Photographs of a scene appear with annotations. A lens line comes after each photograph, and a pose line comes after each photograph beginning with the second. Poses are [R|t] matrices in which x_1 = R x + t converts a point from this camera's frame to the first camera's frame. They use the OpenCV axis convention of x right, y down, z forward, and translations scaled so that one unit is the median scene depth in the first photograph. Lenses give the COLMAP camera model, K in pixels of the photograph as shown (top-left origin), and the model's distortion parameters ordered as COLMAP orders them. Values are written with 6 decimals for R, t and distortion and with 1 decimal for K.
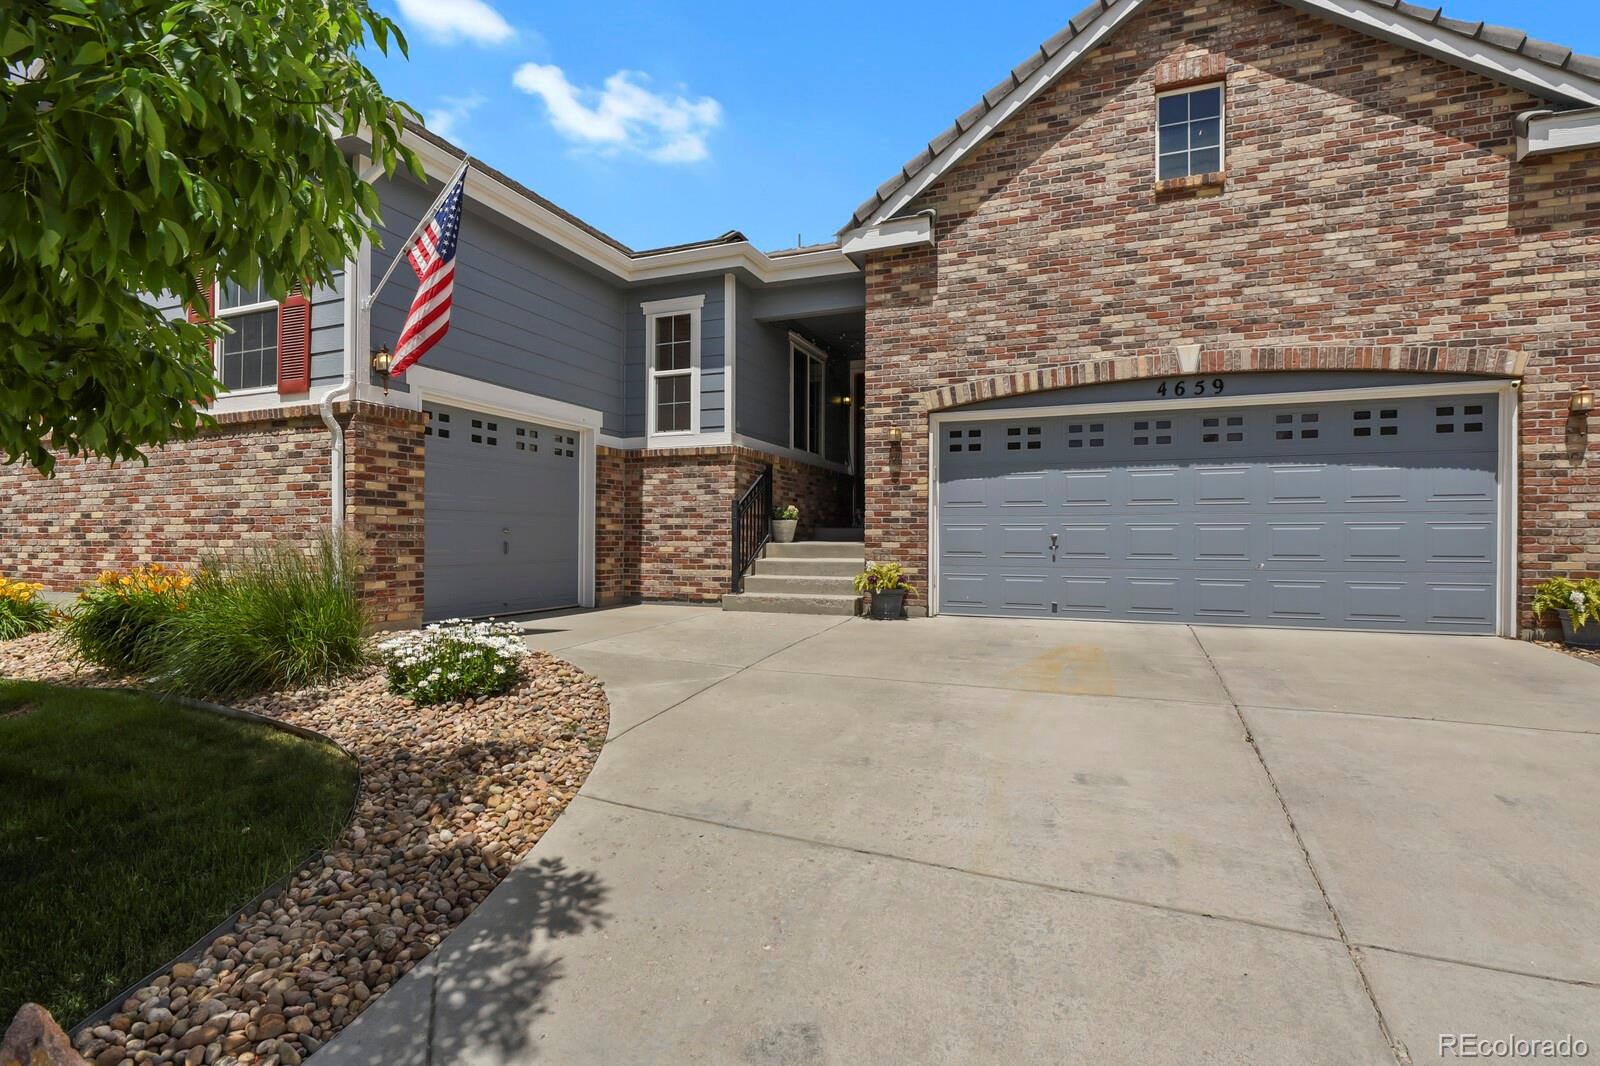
lens RADIAL K [[775.3, 0, 807.6], [0, 775.3, 536.8], [0, 0, 1]] dist [-0.000906, -0.000357]
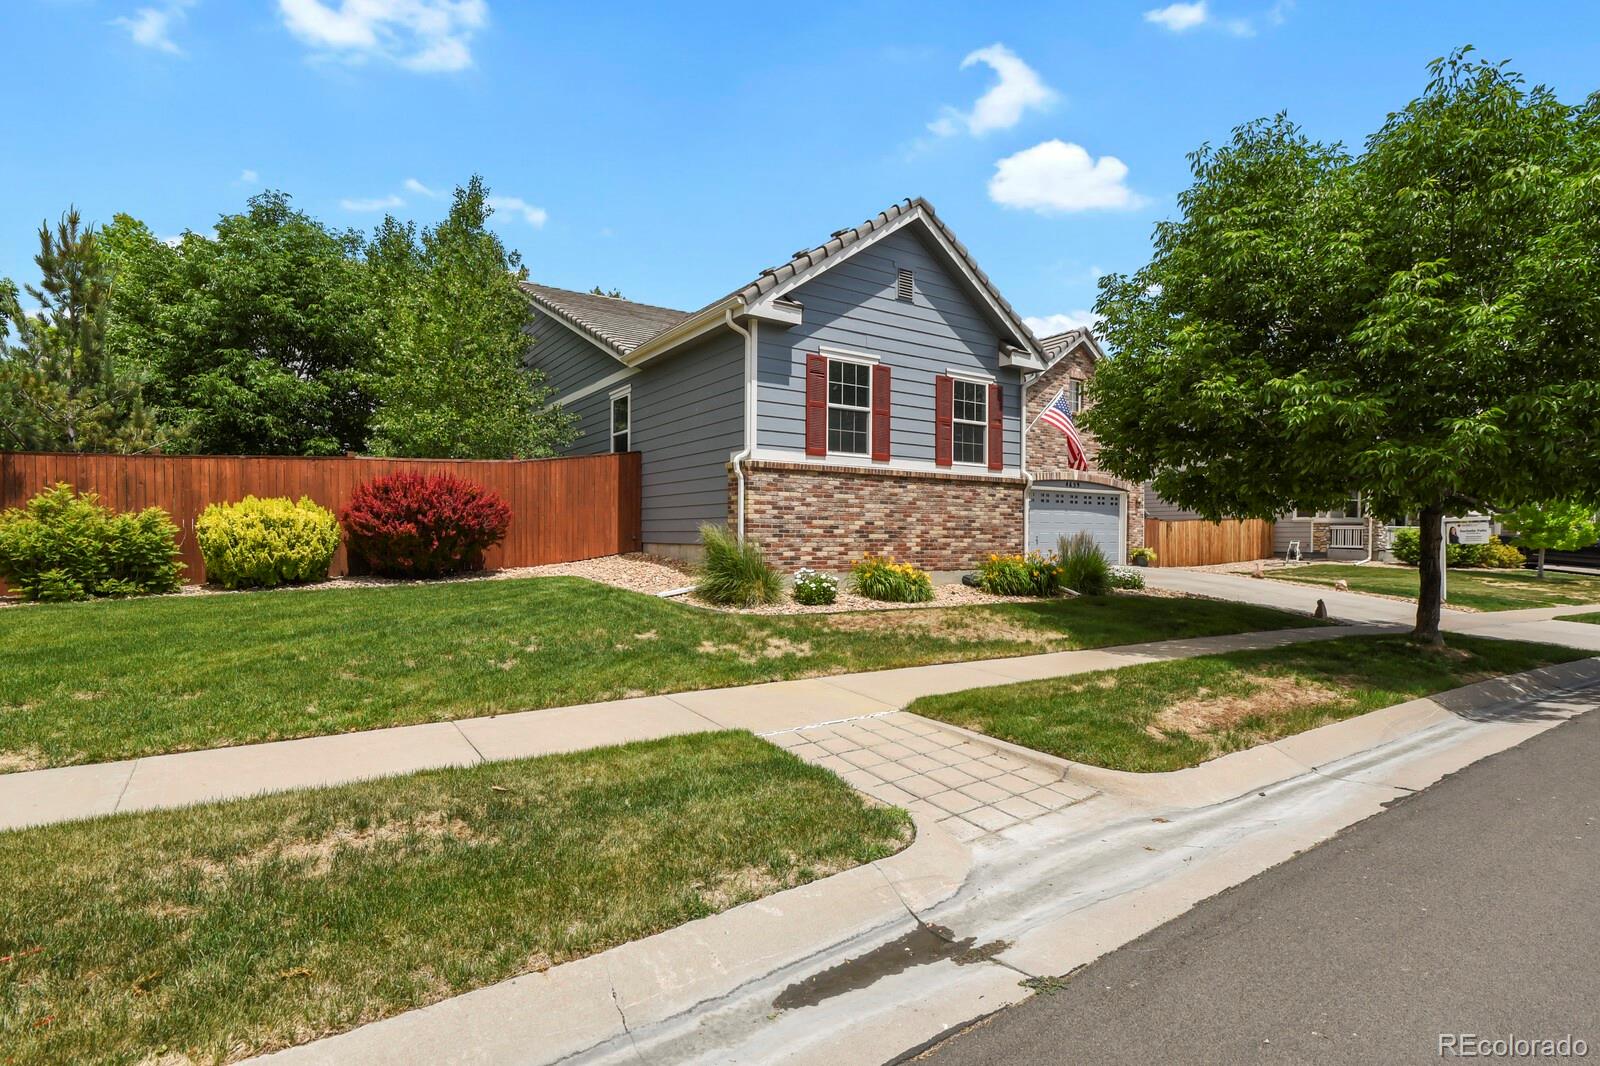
lens RADIAL K [[775.3, 0, 807.6], [0, 775.3, 536.8], [0, 0, 1]] dist [-0.000906, -0.000357]
pose [[0.544544, -0.002947, 0.838727, -2.251958], [-0.014189, 0.999818, 0.012726, -0.017258], [-0.838612, -0.018831, 0.544404, 0.227415]]
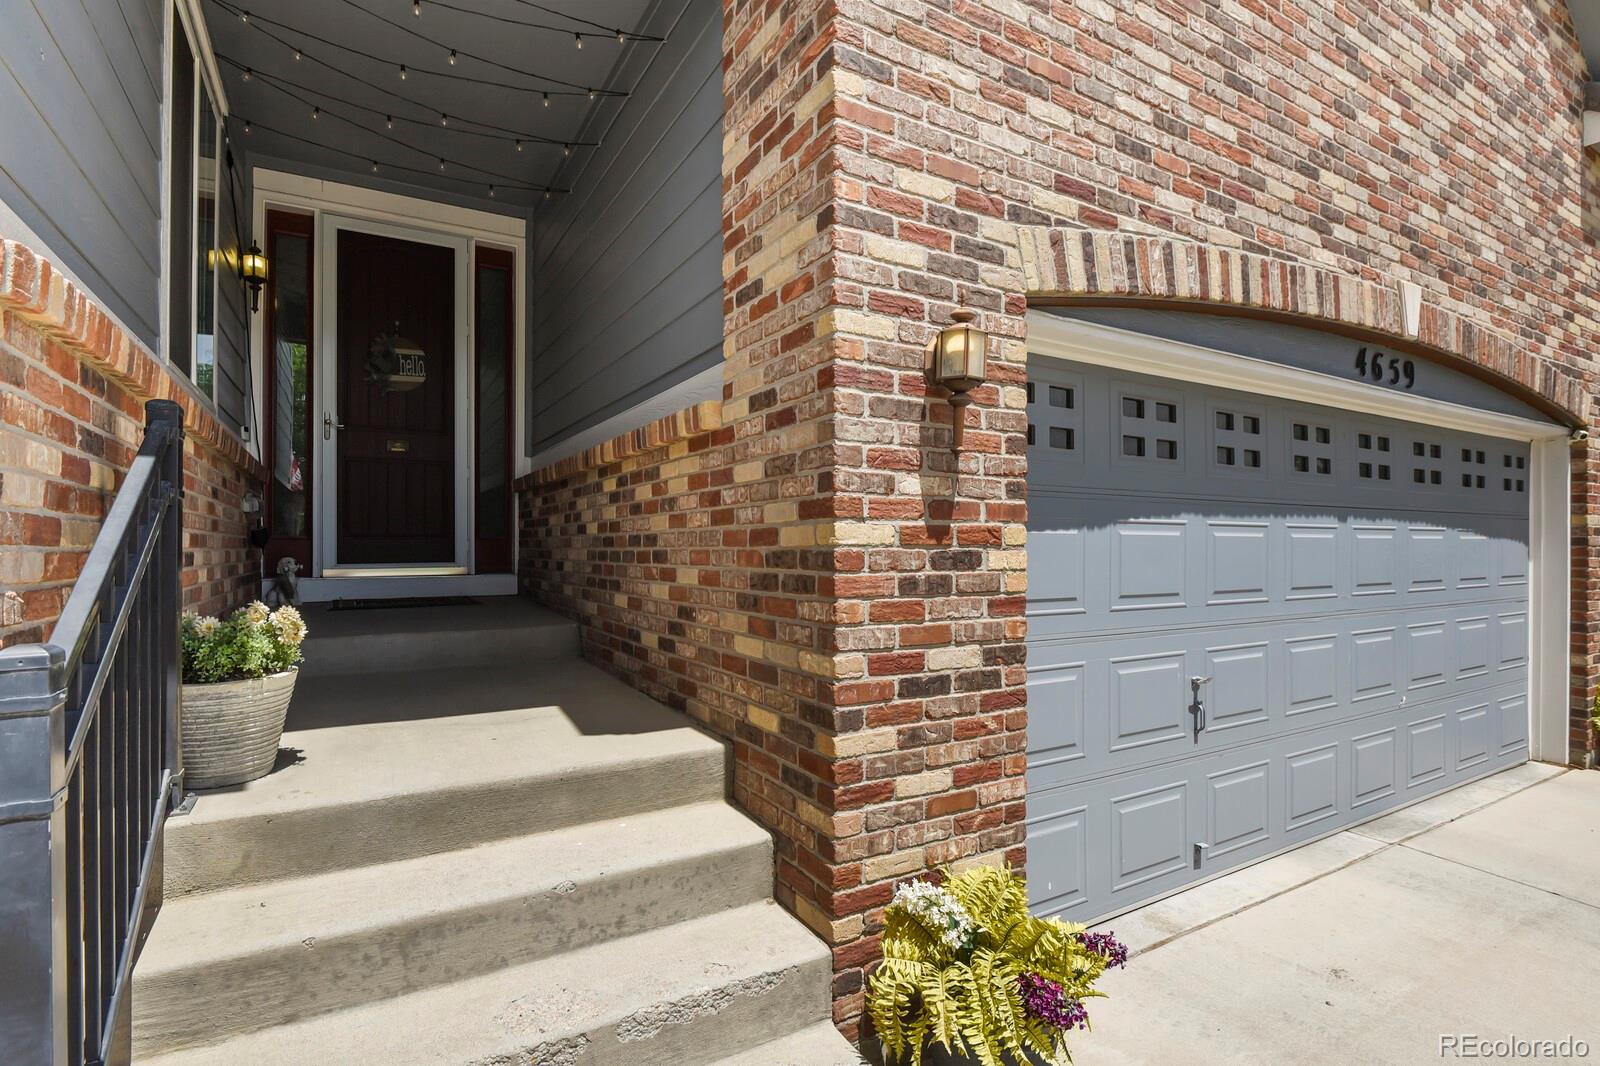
lens RADIAL K [[775.3, 0, 807.6], [0, 775.3, 536.8], [0, 0, 1]] dist [-0.000906, -0.000357]
pose [[0.602170, 0.001935, 0.798366, -0.125494], [-0.004488, 0.999989, 0.000961, -0.073440], [-0.798355, -0.004162, 0.602172, 0.906512]]
